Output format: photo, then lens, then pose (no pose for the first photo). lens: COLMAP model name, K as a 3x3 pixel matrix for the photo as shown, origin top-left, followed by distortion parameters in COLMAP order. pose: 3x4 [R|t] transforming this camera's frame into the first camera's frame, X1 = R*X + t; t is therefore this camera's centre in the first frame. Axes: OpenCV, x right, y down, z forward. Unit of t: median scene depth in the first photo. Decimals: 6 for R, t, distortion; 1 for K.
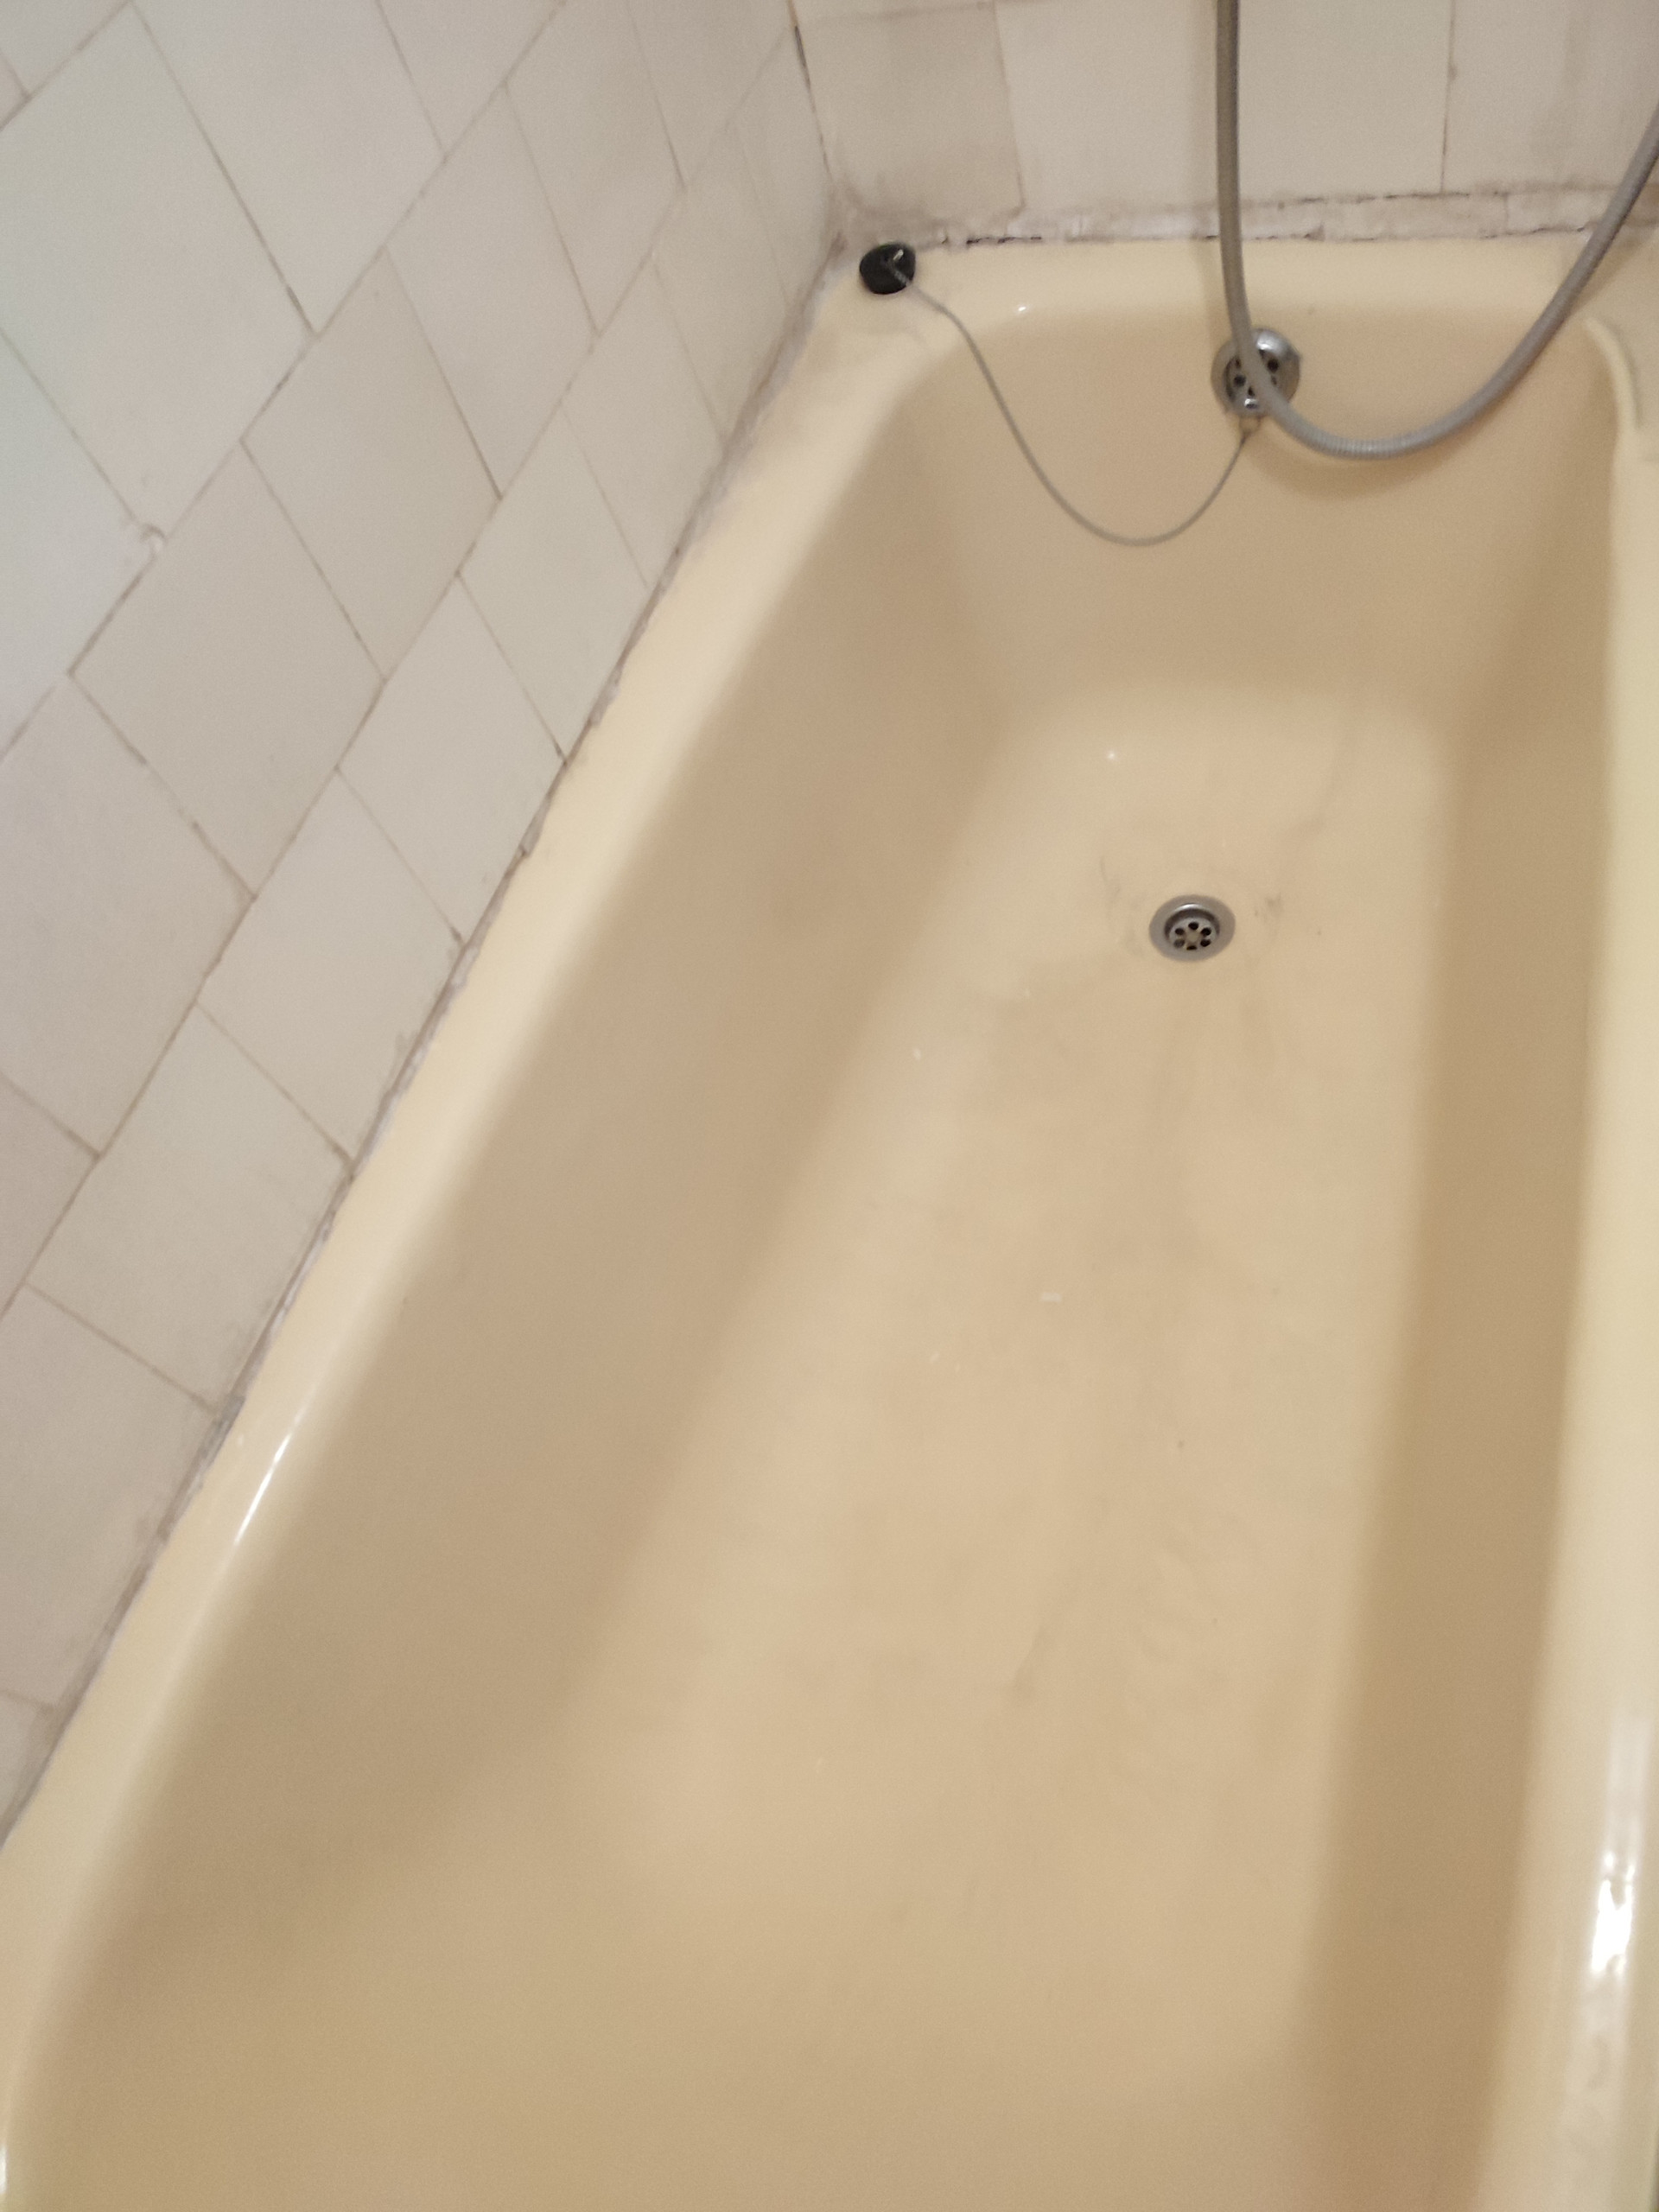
lens RADIAL K [[1588.1, 0, 841.0], [0, 1588.1, 1112.8], [0, 0, 1]] dist [0.008646, -0.021858]
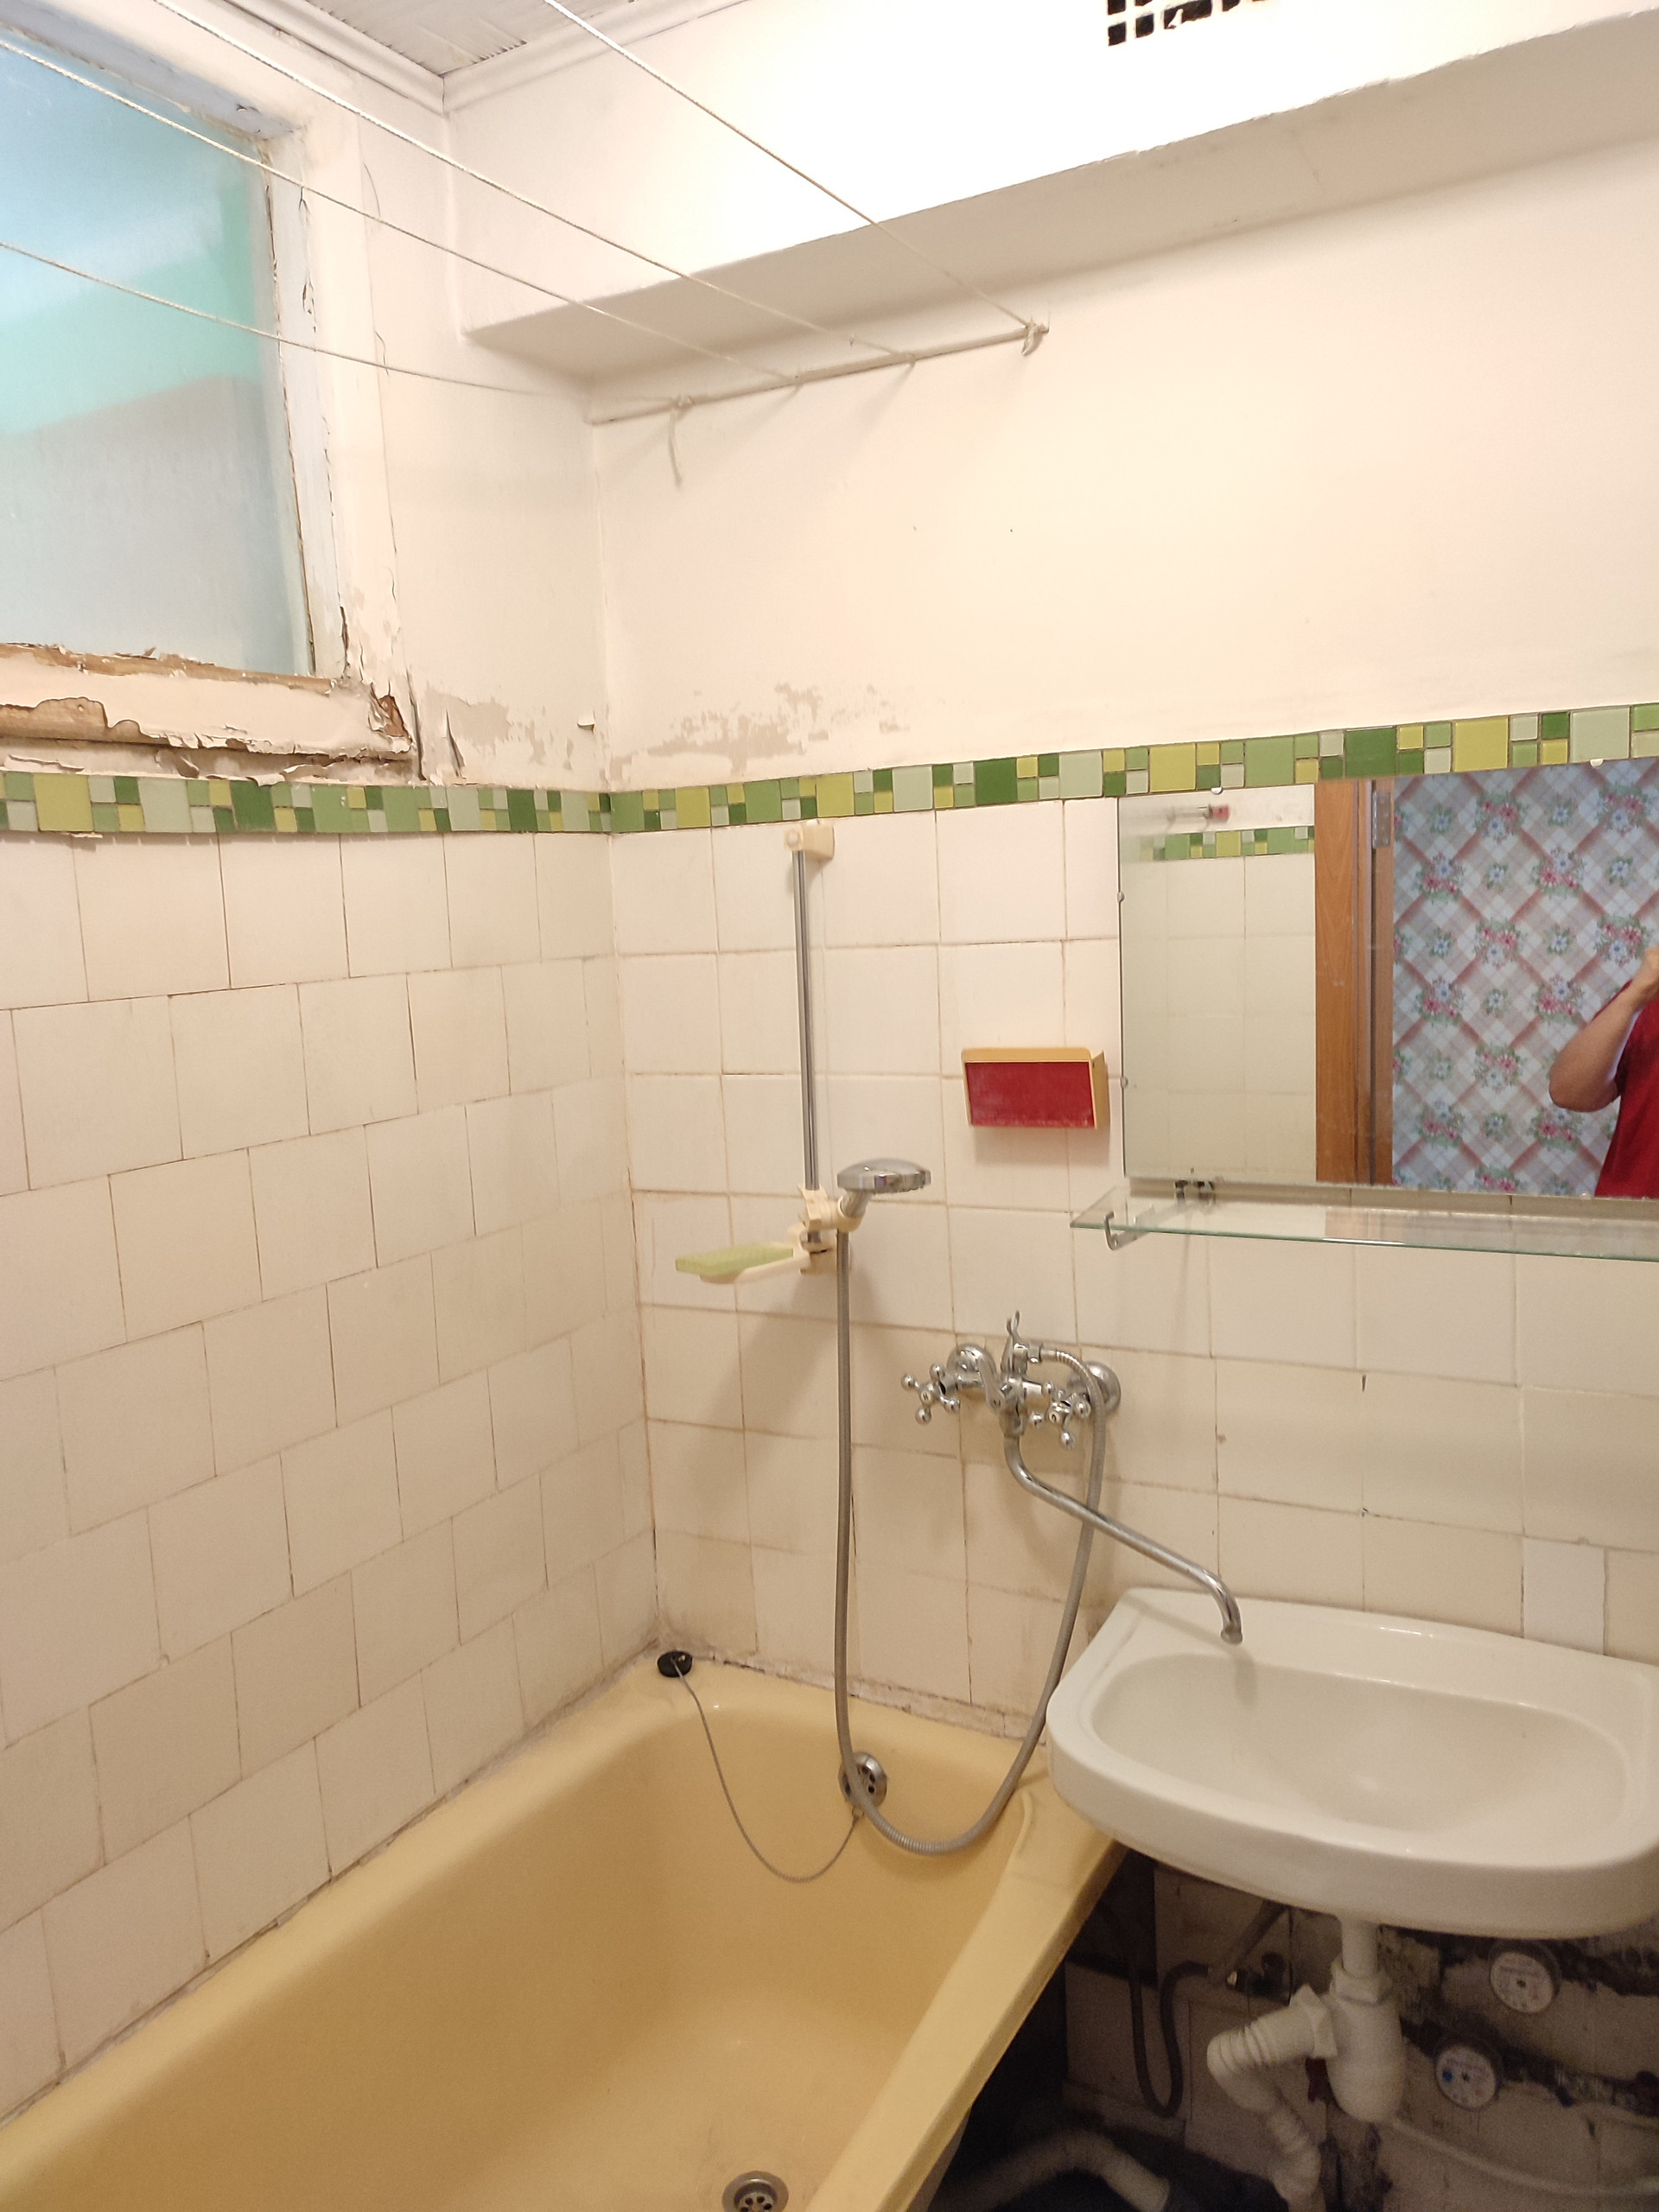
lens RADIAL K [[1487.0, 0, 829.5], [0, 1487.0, 1106.0], [0, 0, 1]] dist [0.059322, -0.090989]
pose [[0.966836, 0.207617, -0.148738, 0.323372], [-0.247683, 0.620164, -0.744345, 0.255766], [-0.062297, 0.756500, 0.651020, -0.518360]]
